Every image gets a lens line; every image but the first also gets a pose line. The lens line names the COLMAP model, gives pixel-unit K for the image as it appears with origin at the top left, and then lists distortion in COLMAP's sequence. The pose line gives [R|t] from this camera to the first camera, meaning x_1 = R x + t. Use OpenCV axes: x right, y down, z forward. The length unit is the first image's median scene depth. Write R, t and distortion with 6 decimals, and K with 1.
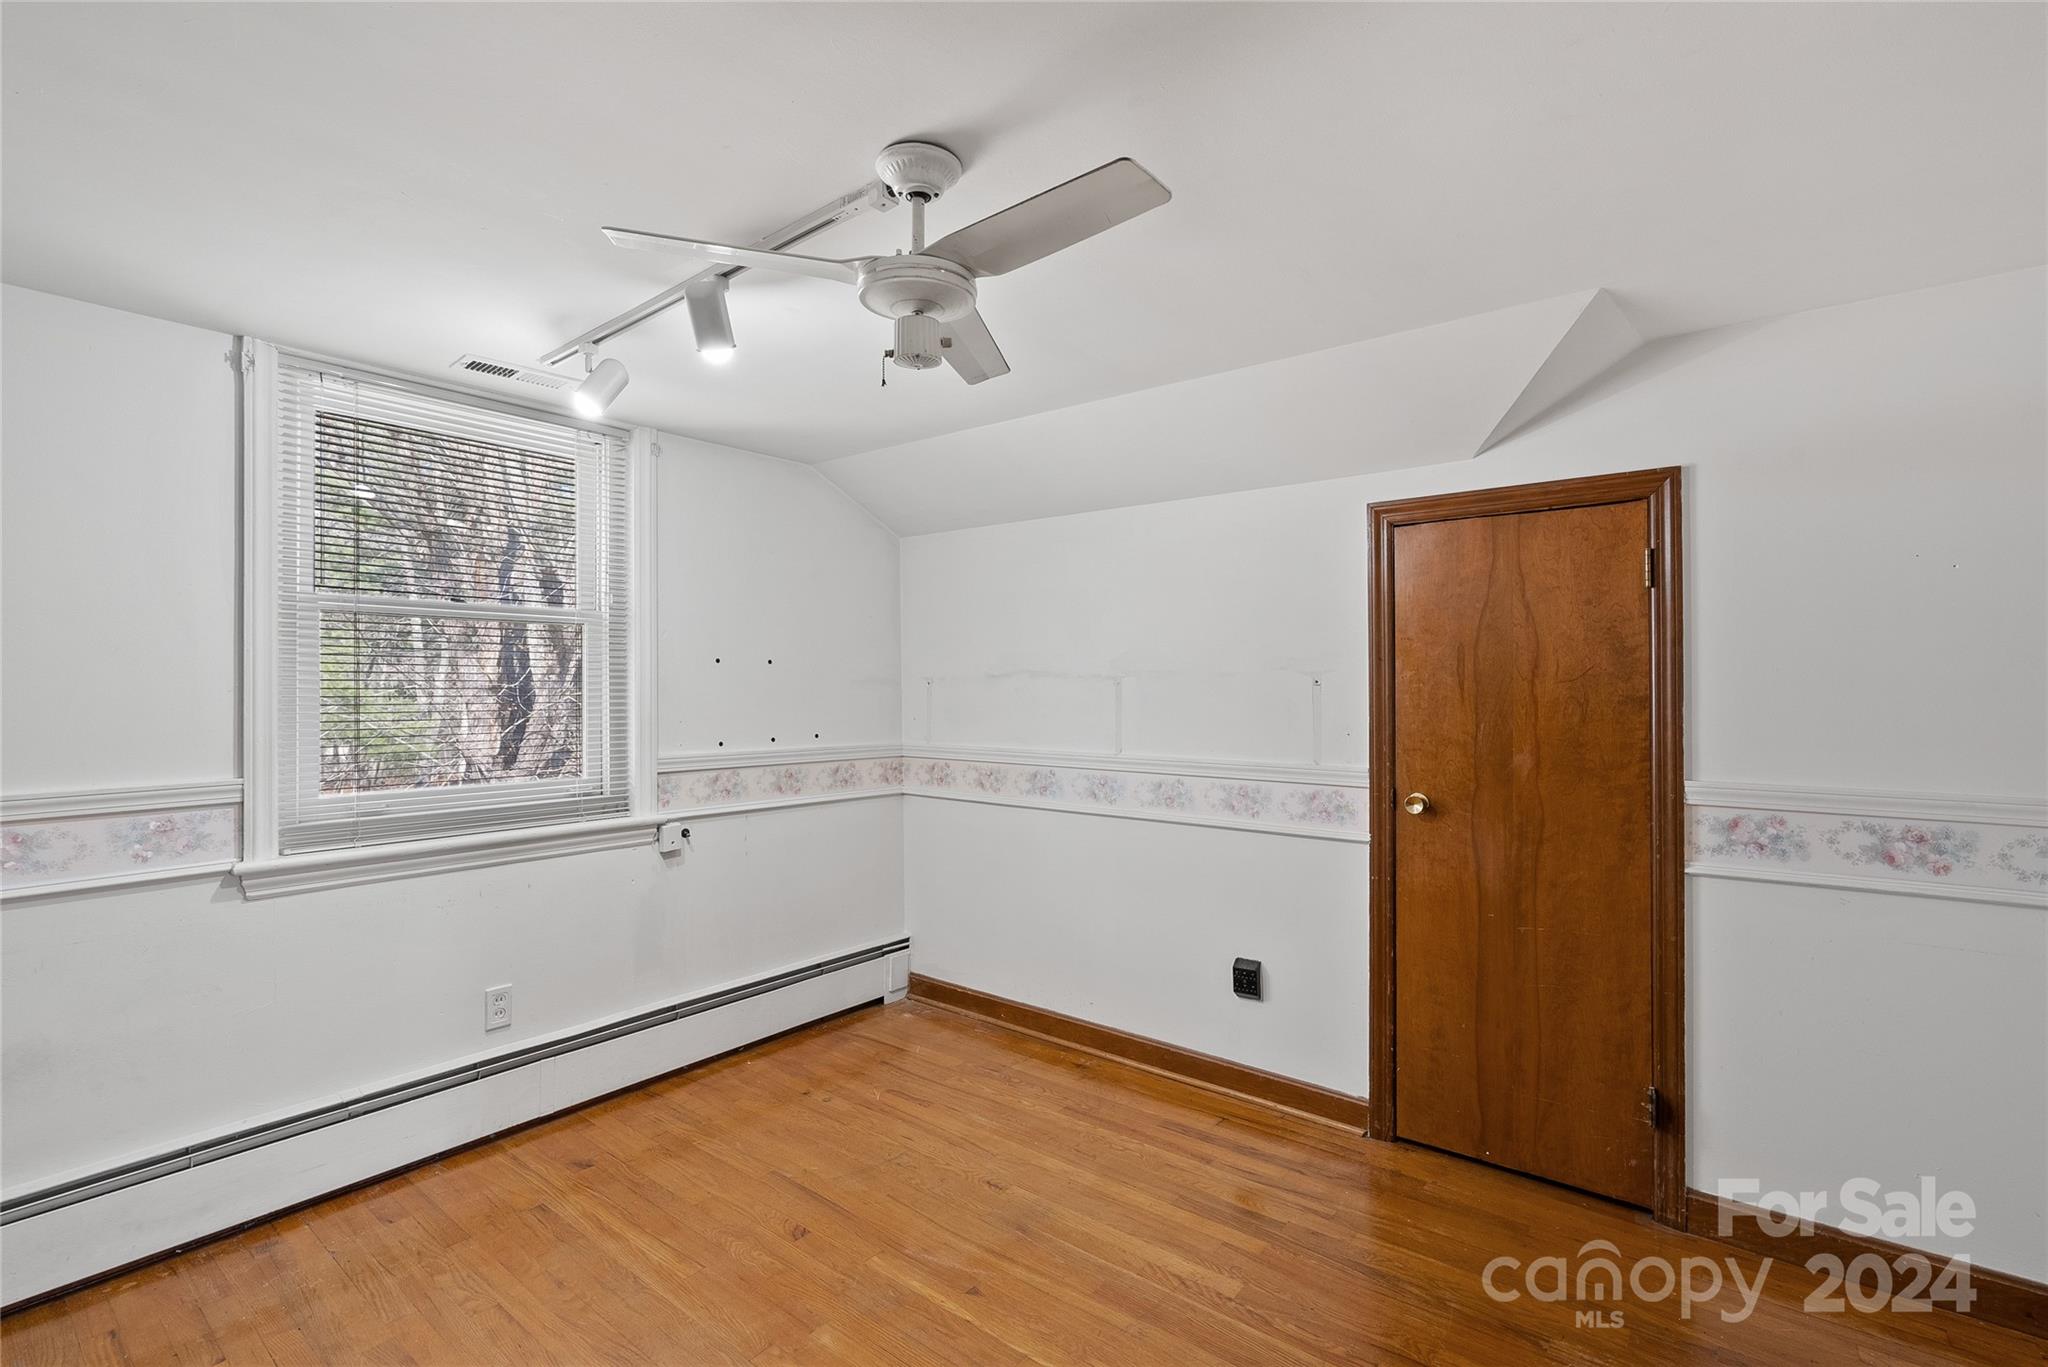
lens RADIAL K [[939.1, 0, 1024.0], [0, 939.1, 683.5], [0, 0, 1]] dist [-0.000484, 0.000665]
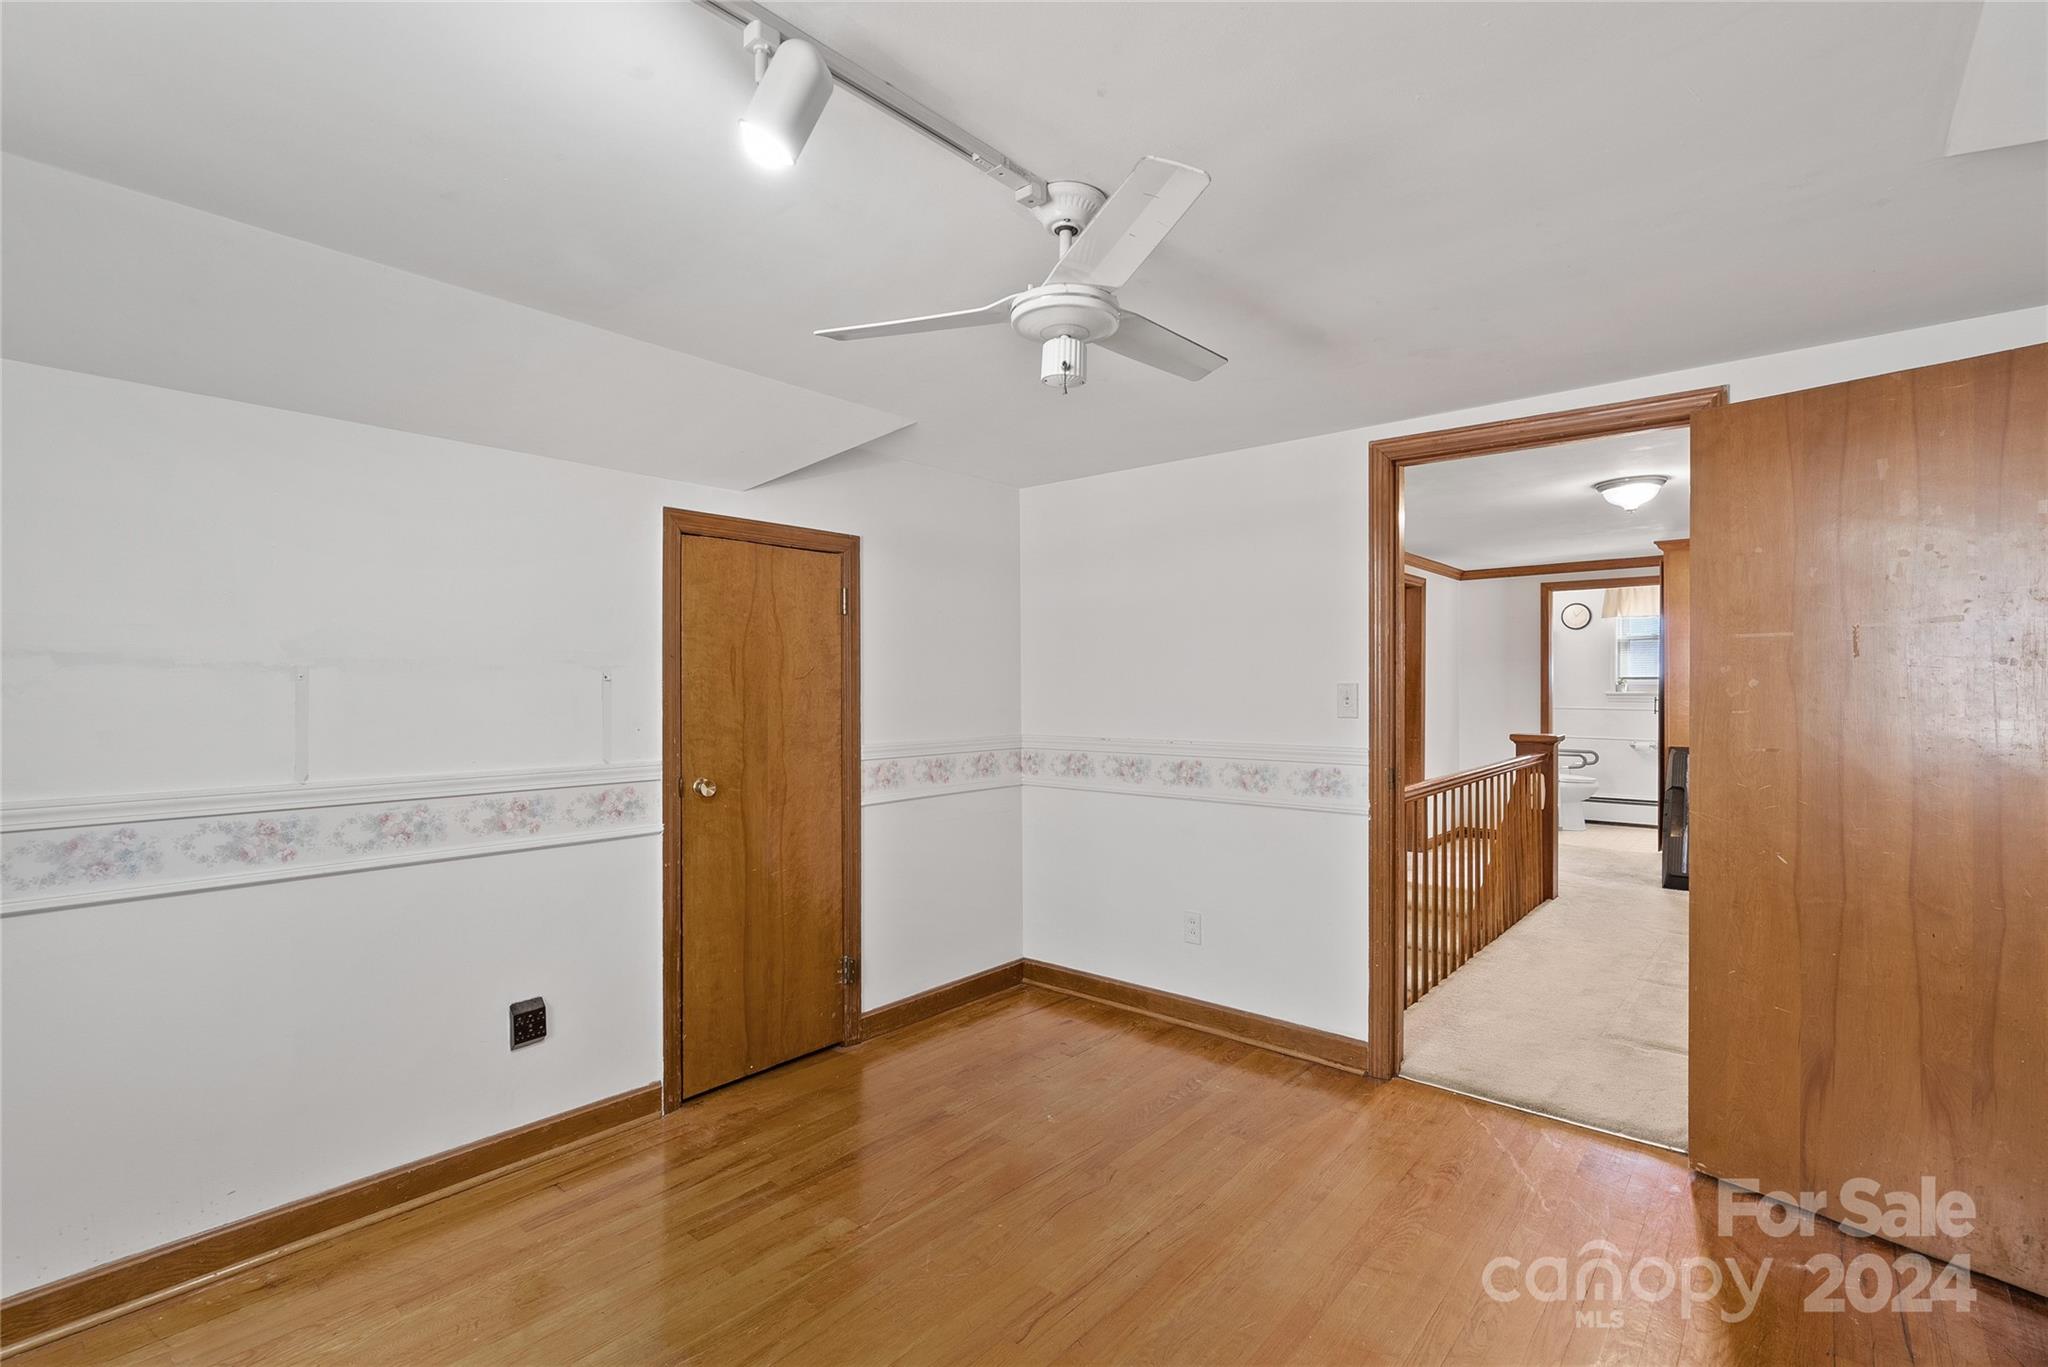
lens RADIAL K [[939.1, 0, 1024.0], [0, 939.1, 683.5], [0, 0, 1]] dist [-0.000484, 0.000665]
pose [[0.031087, 0.005709, 0.999500, -0.681095], [0.001908, 0.999982, -0.005771, 0.011688], [-0.999515, 0.002087, 0.031075, 0.584041]]
